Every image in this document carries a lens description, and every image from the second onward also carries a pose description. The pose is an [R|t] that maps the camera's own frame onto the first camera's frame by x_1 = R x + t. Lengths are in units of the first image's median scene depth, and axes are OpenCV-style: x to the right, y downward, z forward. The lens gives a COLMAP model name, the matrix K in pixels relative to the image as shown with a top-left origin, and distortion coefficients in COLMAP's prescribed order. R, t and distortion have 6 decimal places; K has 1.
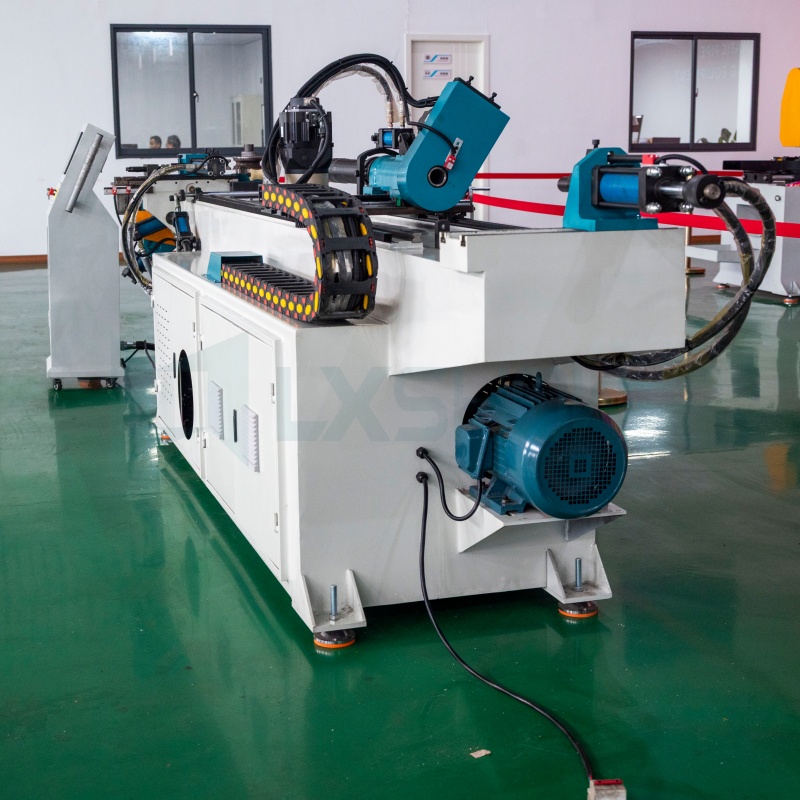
lens RADIAL K [[1392.7, 0, 400.0], [0, 1392.7, 400.0], [0, 0, 1]] dist [0.005789, -0.139850]
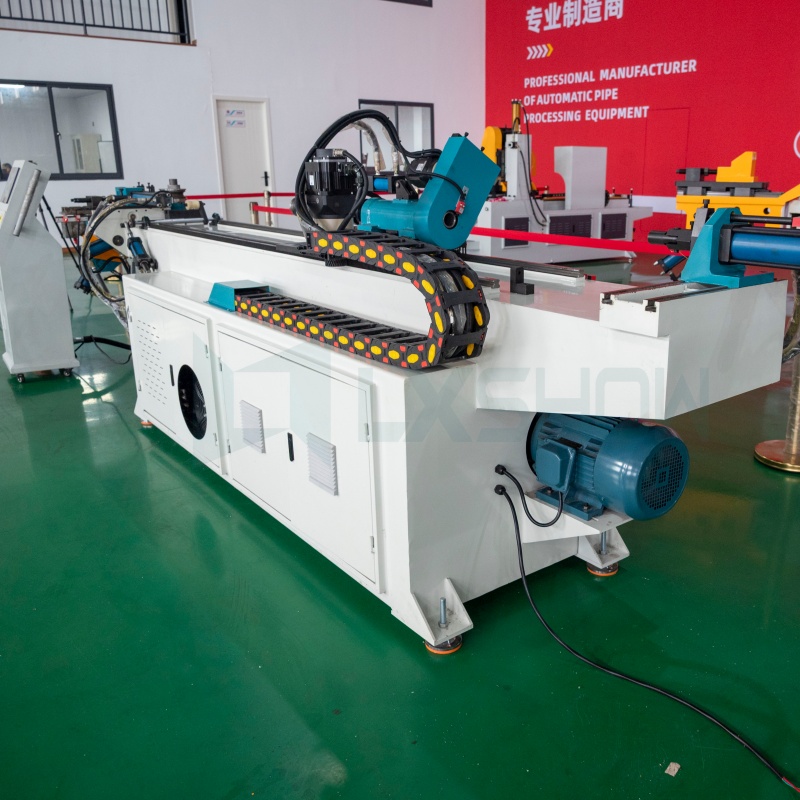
lens RADIAL K [[785.0, 0, 498.9], [0, 785.0, 398.8], [0, 0, 1]] dist [-0.019101, 0.013011]
pose [[0.925492, -0.097622, 0.365970, -0.189861], [0.058520, 0.991467, 0.116483, -0.083803], [-0.374218, -0.086387, 0.923308, 0.354142]]
